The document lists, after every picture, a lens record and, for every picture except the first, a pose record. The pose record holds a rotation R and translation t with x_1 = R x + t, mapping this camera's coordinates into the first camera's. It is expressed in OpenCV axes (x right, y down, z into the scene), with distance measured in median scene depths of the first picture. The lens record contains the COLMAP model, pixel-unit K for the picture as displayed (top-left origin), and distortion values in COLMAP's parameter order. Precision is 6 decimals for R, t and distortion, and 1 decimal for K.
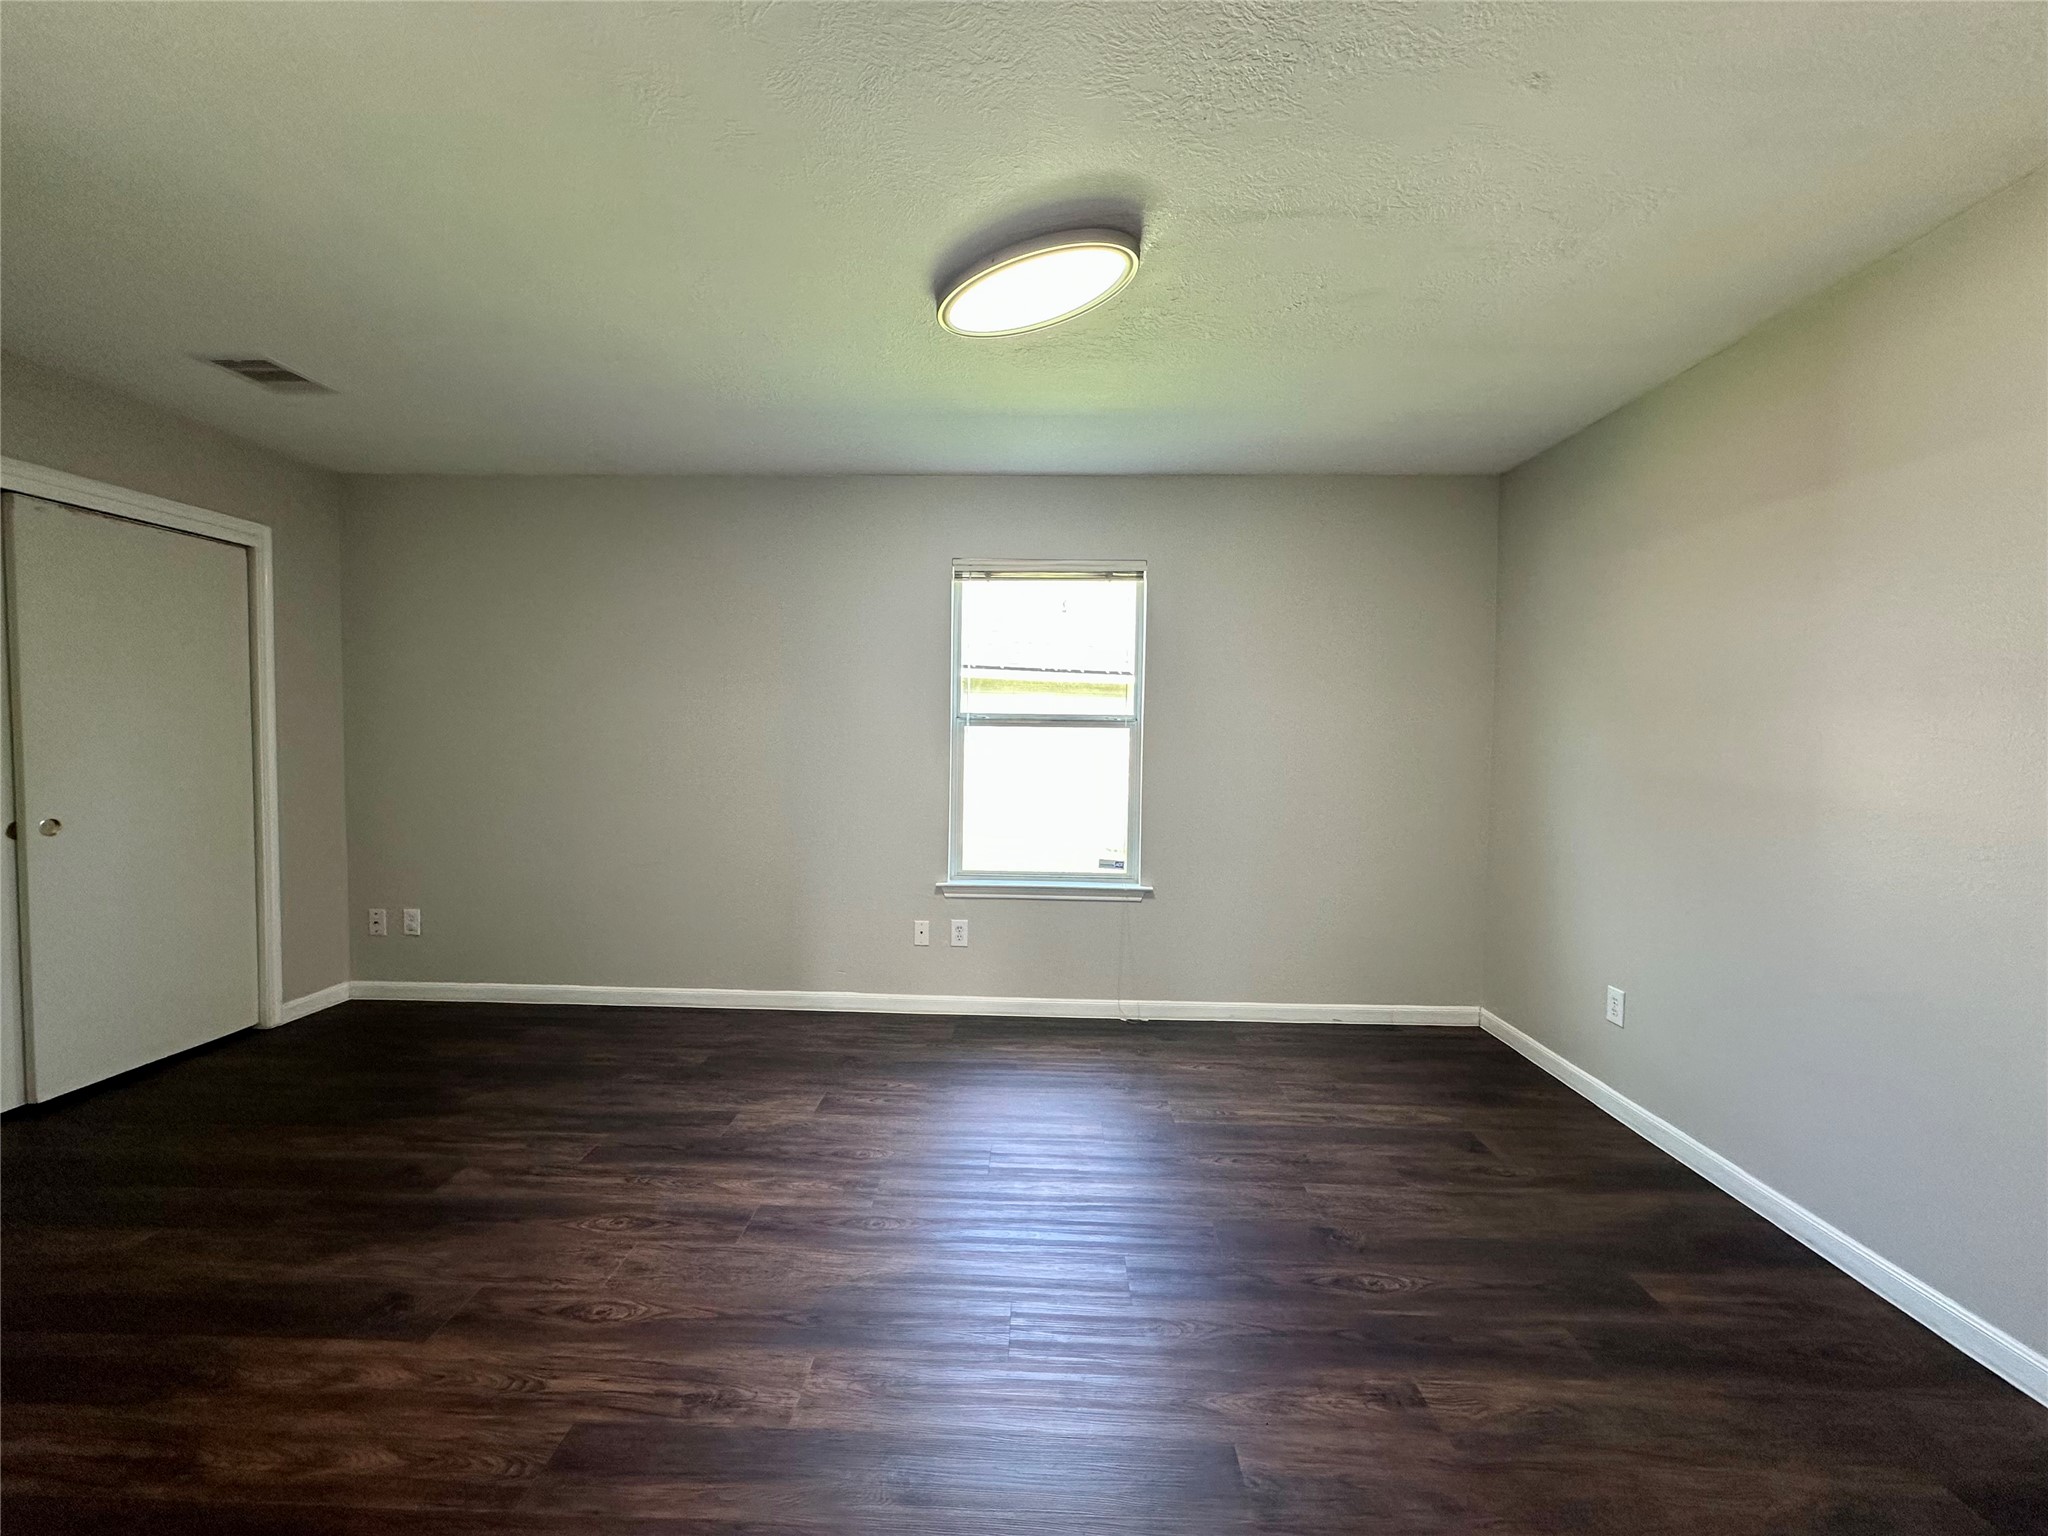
lens RADIAL K [[819.7, 0, 1021.2], [0, 819.7, 769.7], [0, 0, 1]] dist [-0.000891, 0.000696]
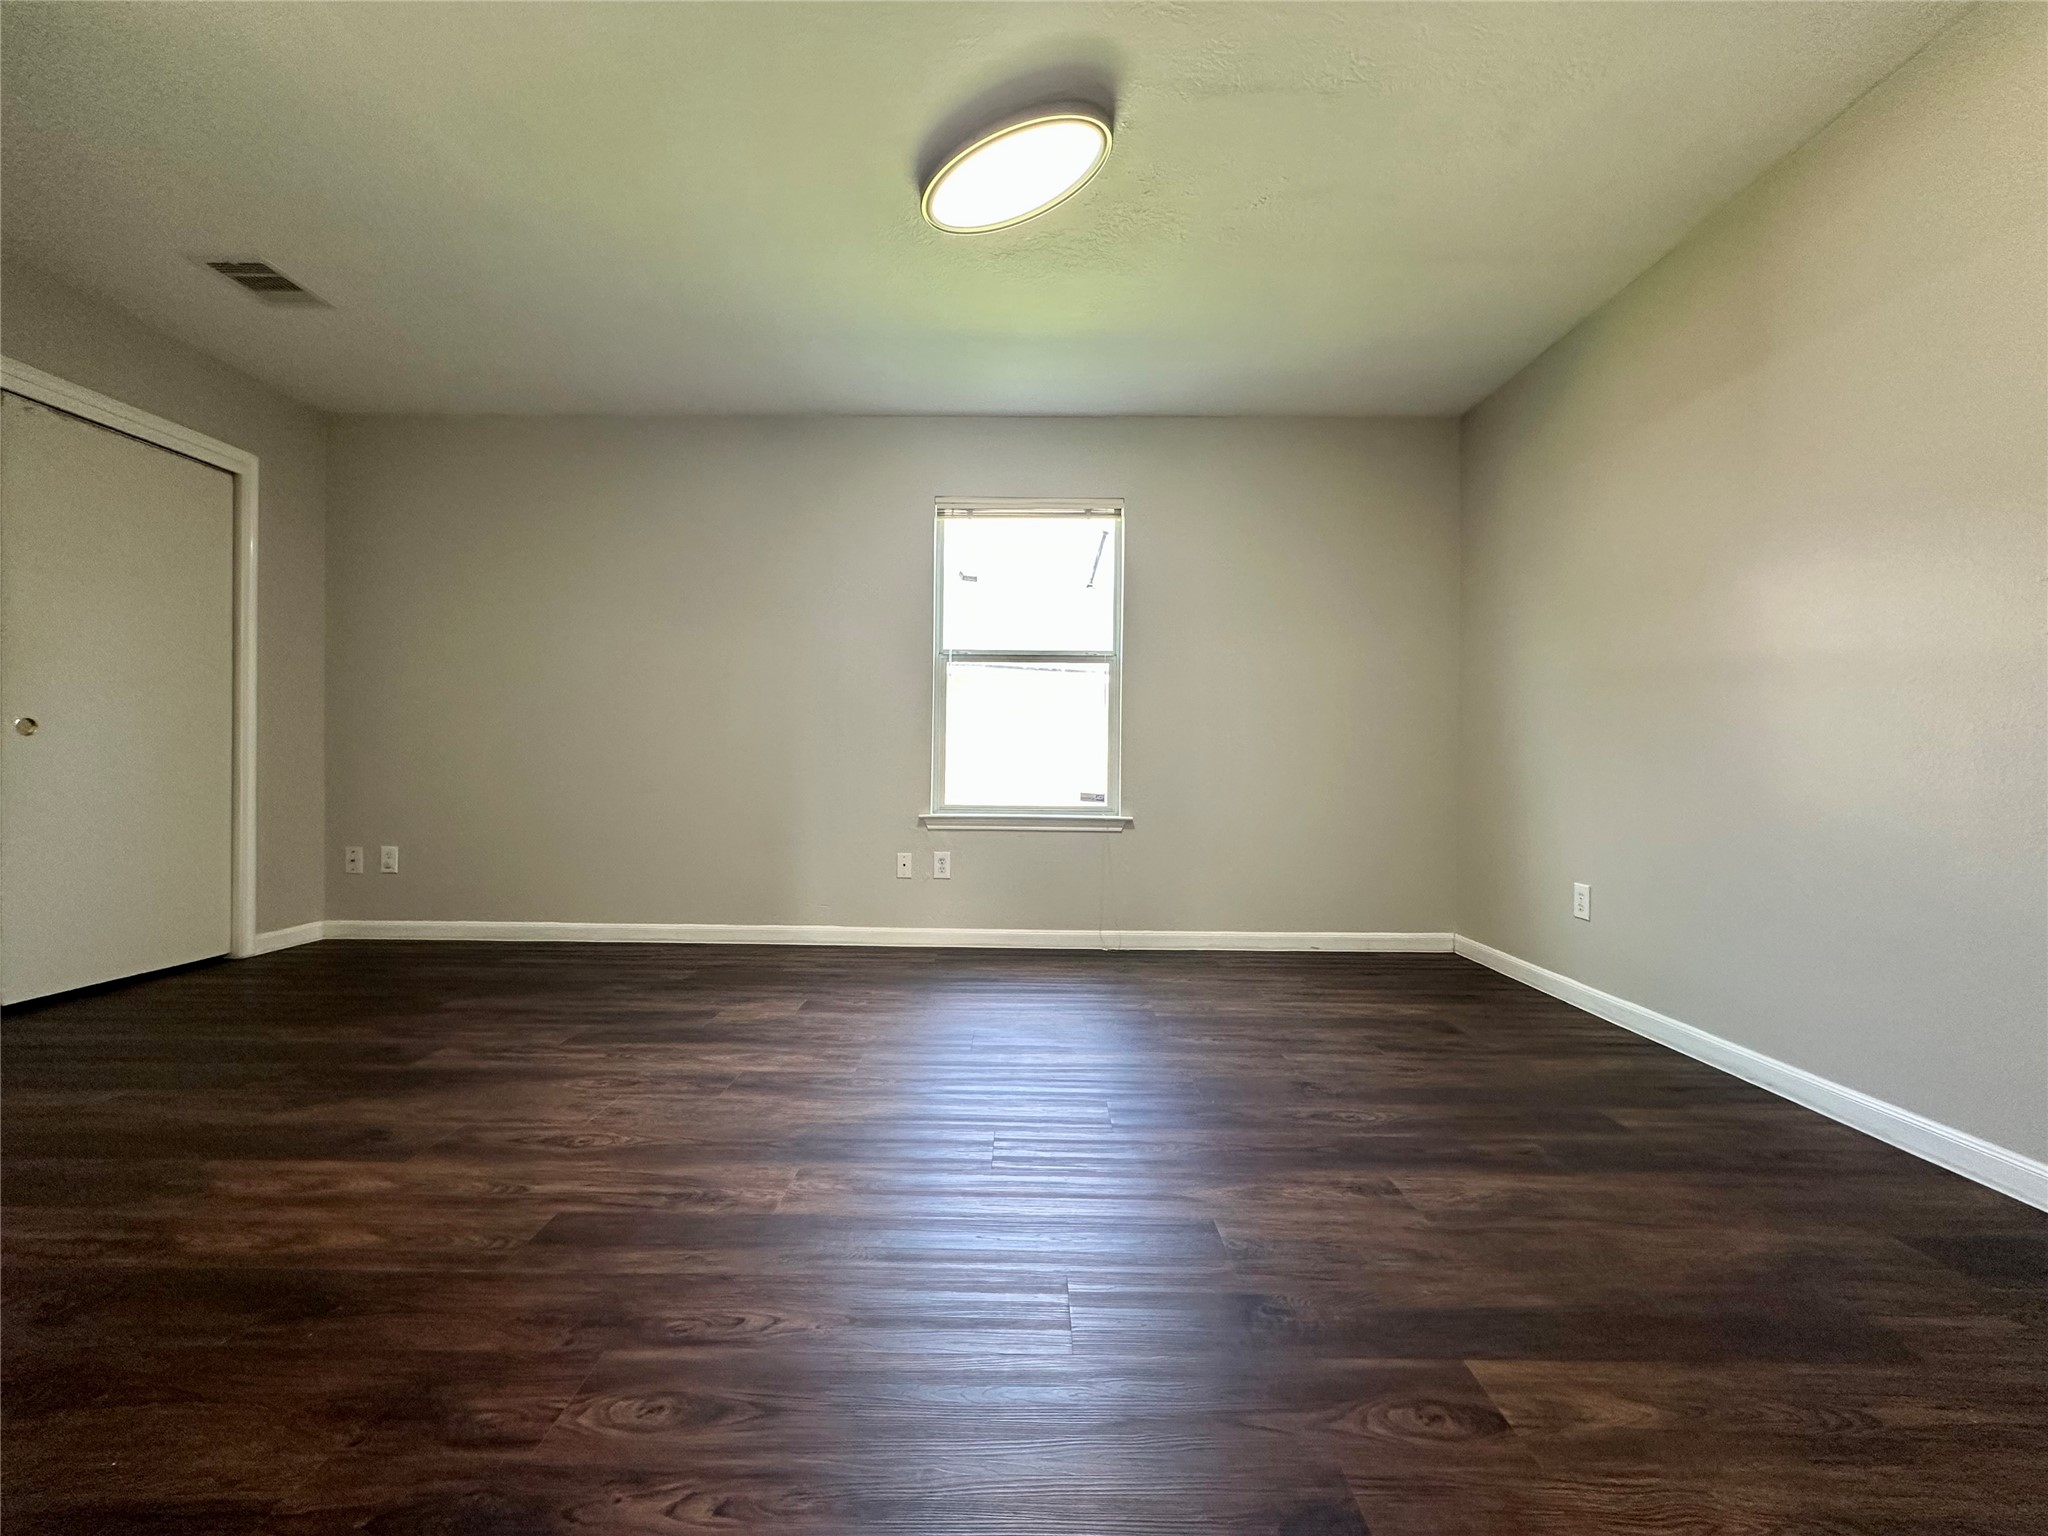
lens RADIAL K [[819.7, 0, 1021.2], [0, 819.7, 769.7], [0, 0, 1]] dist [-0.000891, 0.000696]
pose [[0.999746, -0.003097, 0.022340, -0.000304], [0.003932, 0.999292, -0.037408, 0.161717], [-0.022209, 0.037486, 0.999050, -0.017585]]
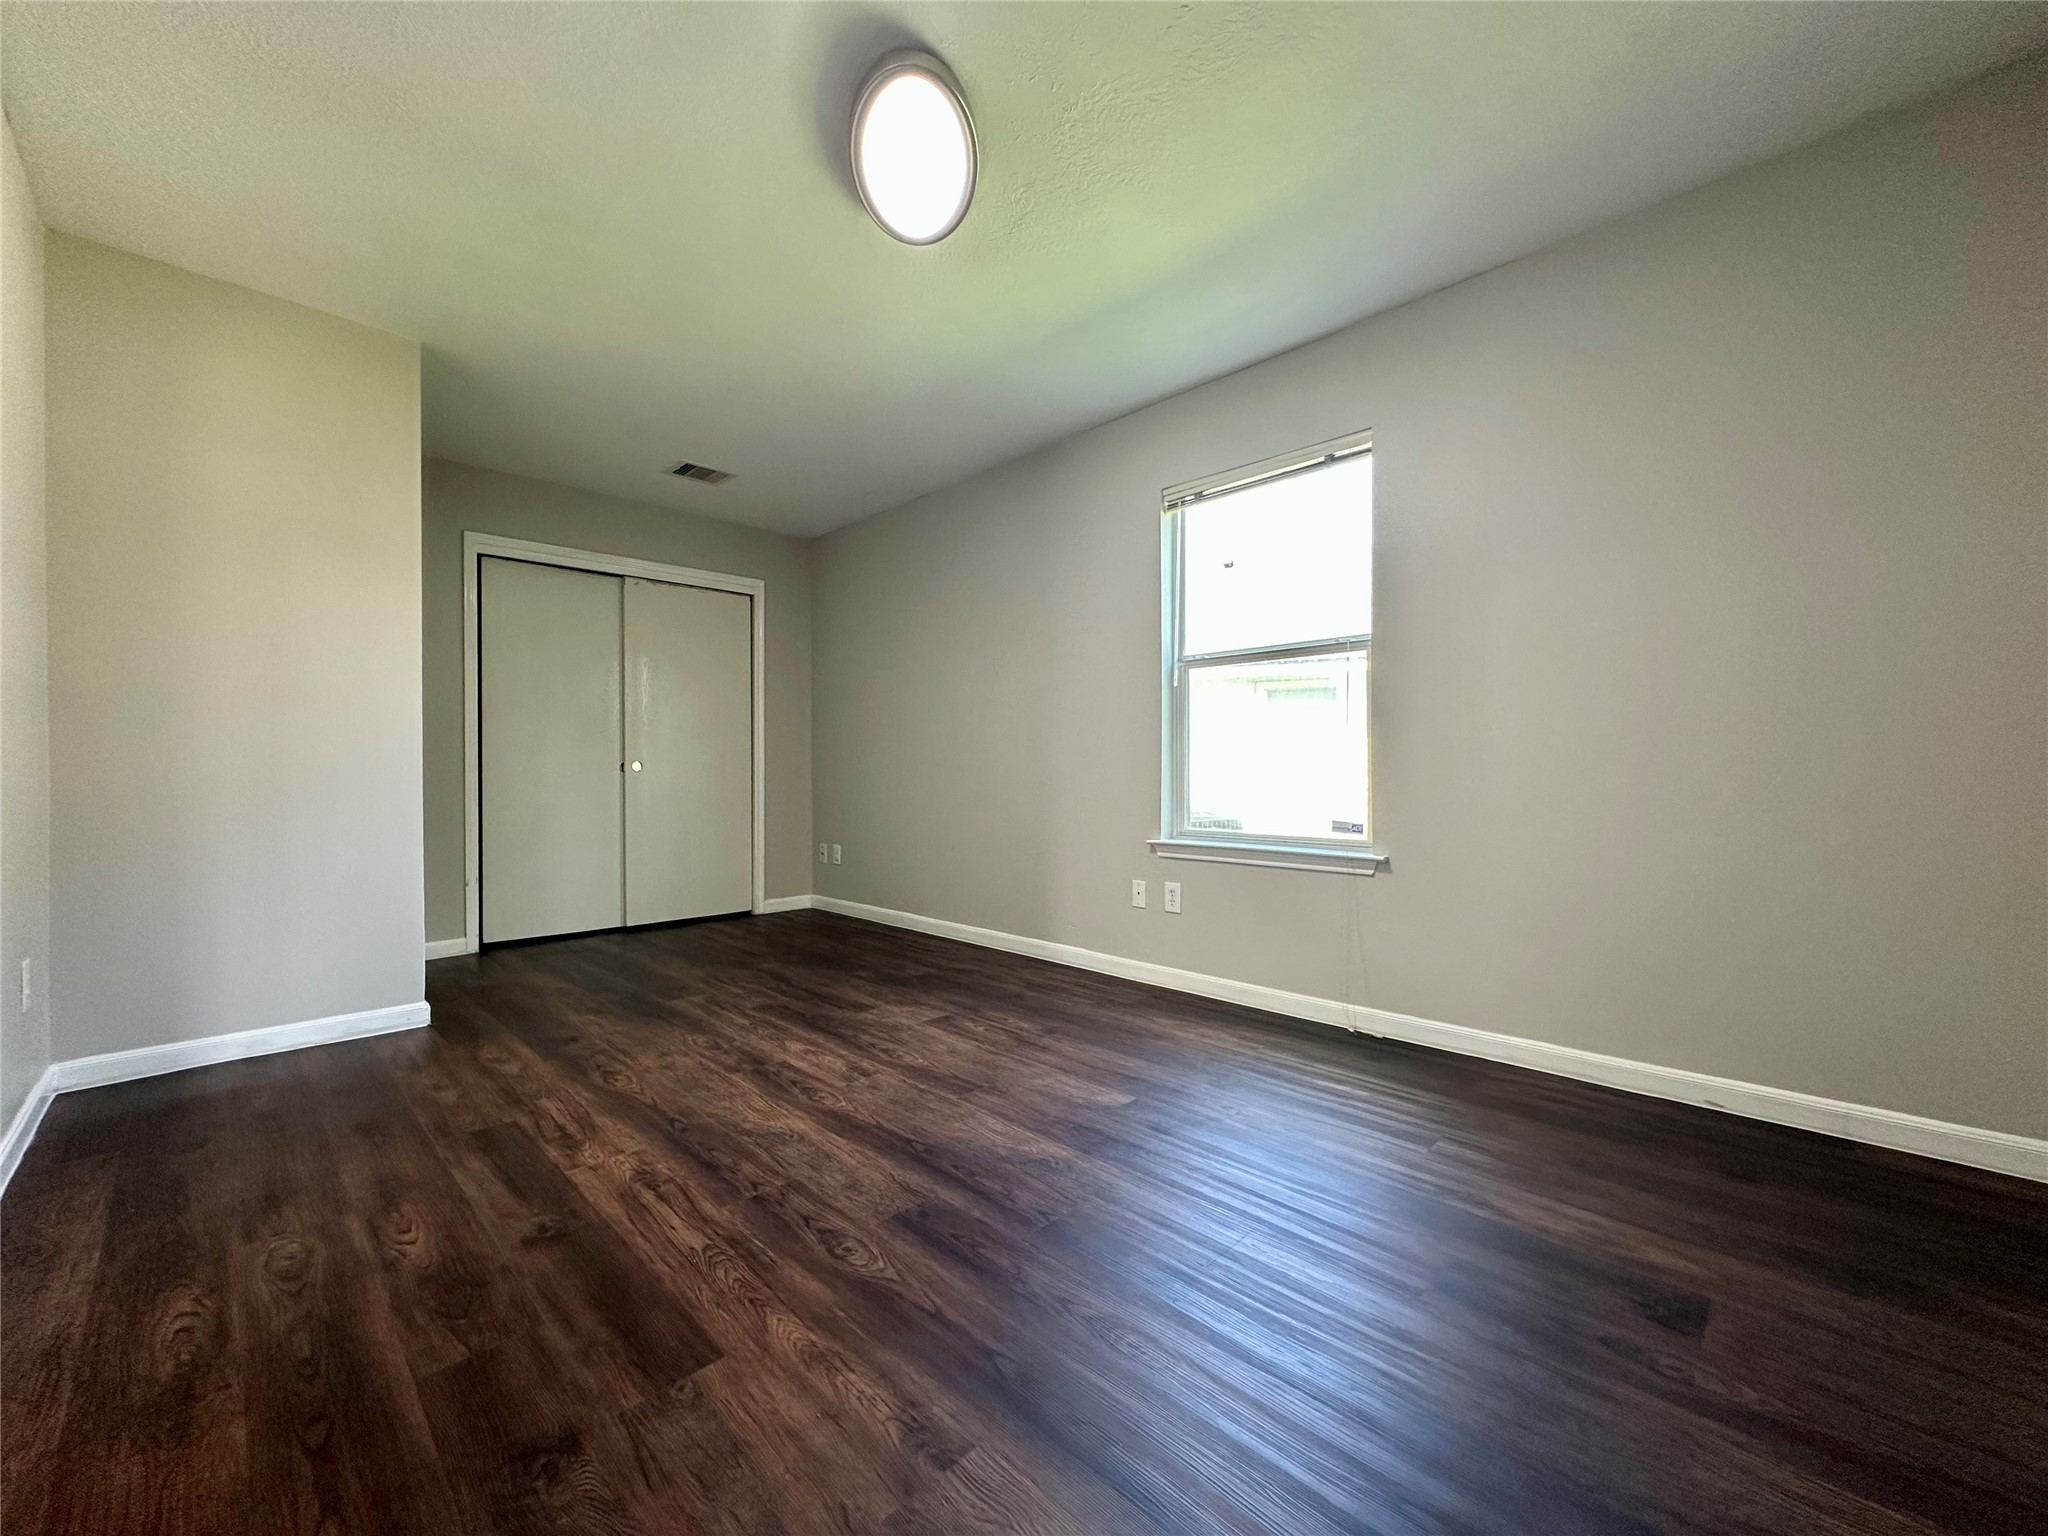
lens RADIAL K [[819.7, 0, 1021.2], [0, 819.7, 769.7], [0, 0, 1]] dist [-0.000891, 0.000696]
pose [[0.724502, -0.017241, -0.689057, 0.574753], [-0.016331, 0.998977, -0.042166, 0.134364], [0.689080, 0.041803, 0.723479, 0.306080]]
